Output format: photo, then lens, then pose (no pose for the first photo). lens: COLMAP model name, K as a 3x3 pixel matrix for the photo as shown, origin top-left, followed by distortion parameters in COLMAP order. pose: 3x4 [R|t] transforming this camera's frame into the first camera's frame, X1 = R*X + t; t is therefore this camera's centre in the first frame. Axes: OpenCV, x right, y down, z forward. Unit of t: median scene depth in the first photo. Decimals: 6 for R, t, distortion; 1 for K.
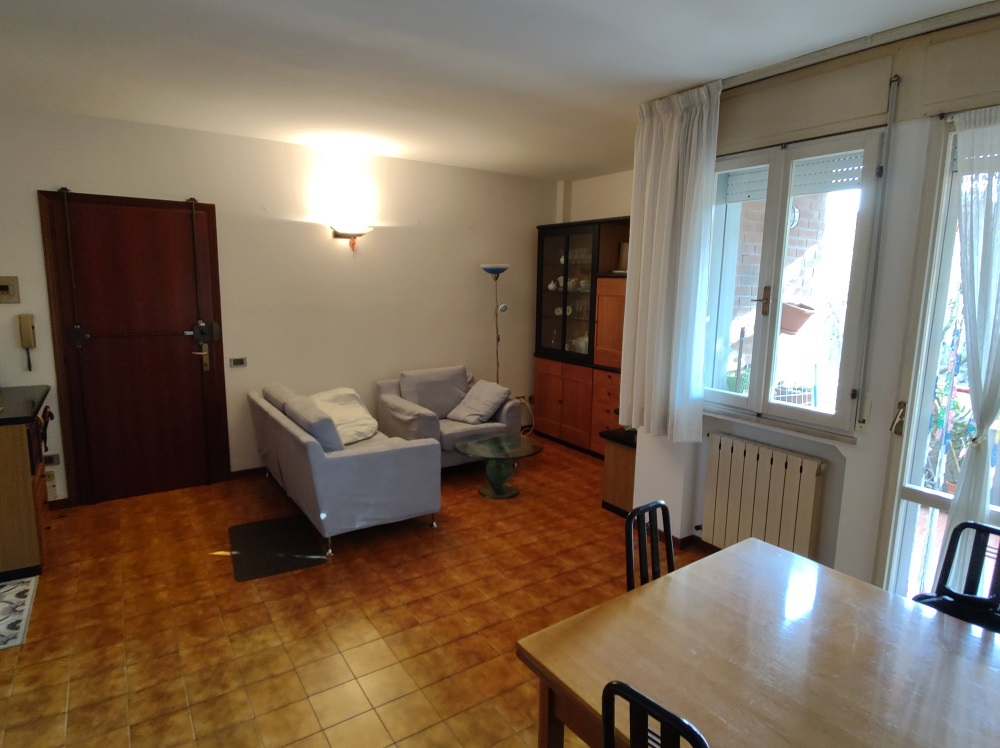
lens RADIAL K [[566.9, 0, 501.8], [0, 566.9, 371.4], [0, 0, 1]] dist [0.004615, -0.018007]
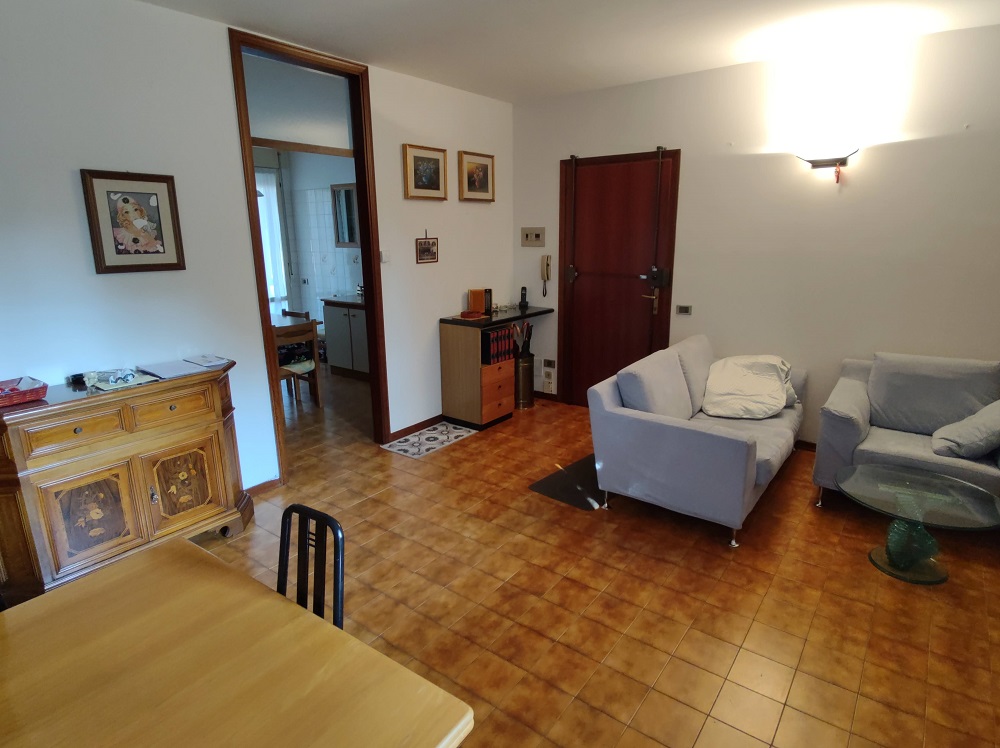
lens RADIAL K [[566.9, 0, 498.3], [0, 566.9, 369.3], [0, 0, 1]] dist [0.004615, -0.018007]
pose [[0.322741, 0.204387, -0.924156, 0.537843], [-0.135526, 0.976324, 0.168595, -0.055133], [0.936734, 0.070834, 0.342799, 0.521626]]
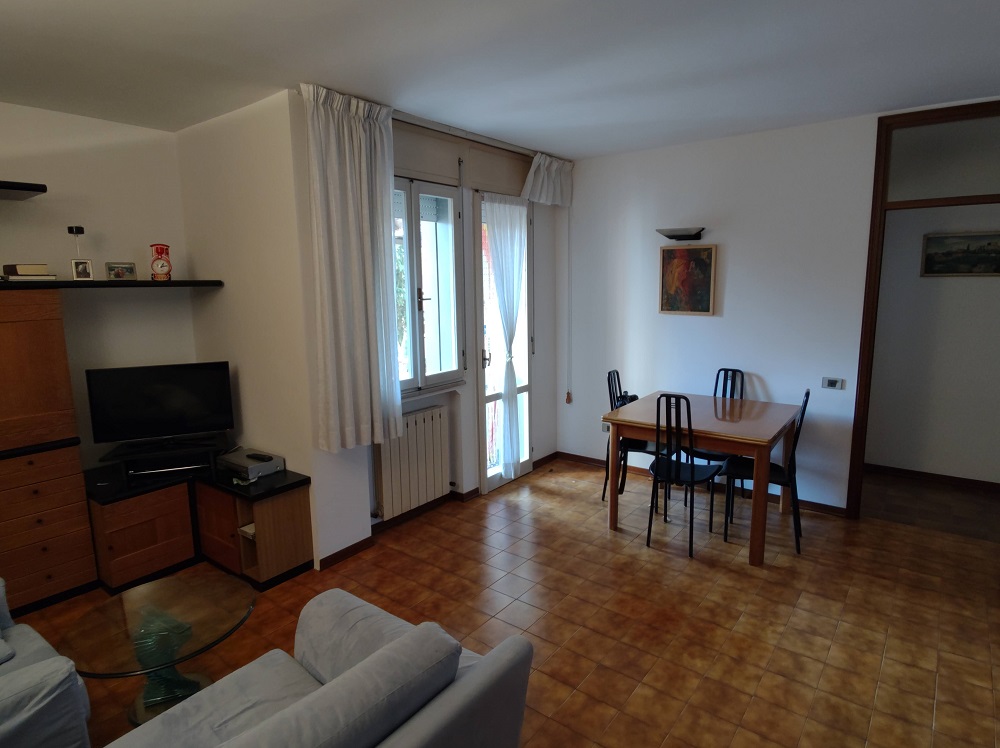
lens RADIAL K [[566.9, 0, 497.1], [0, 566.9, 369.3], [0, 0, 1]] dist [0.004615, -0.018007]
pose [[-0.302774, -0.158808, 0.939738, -0.771822], [0.164320, 0.962555, 0.215607, -0.206609], [-0.938790, 0.219698, -0.265342, 1.137864]]
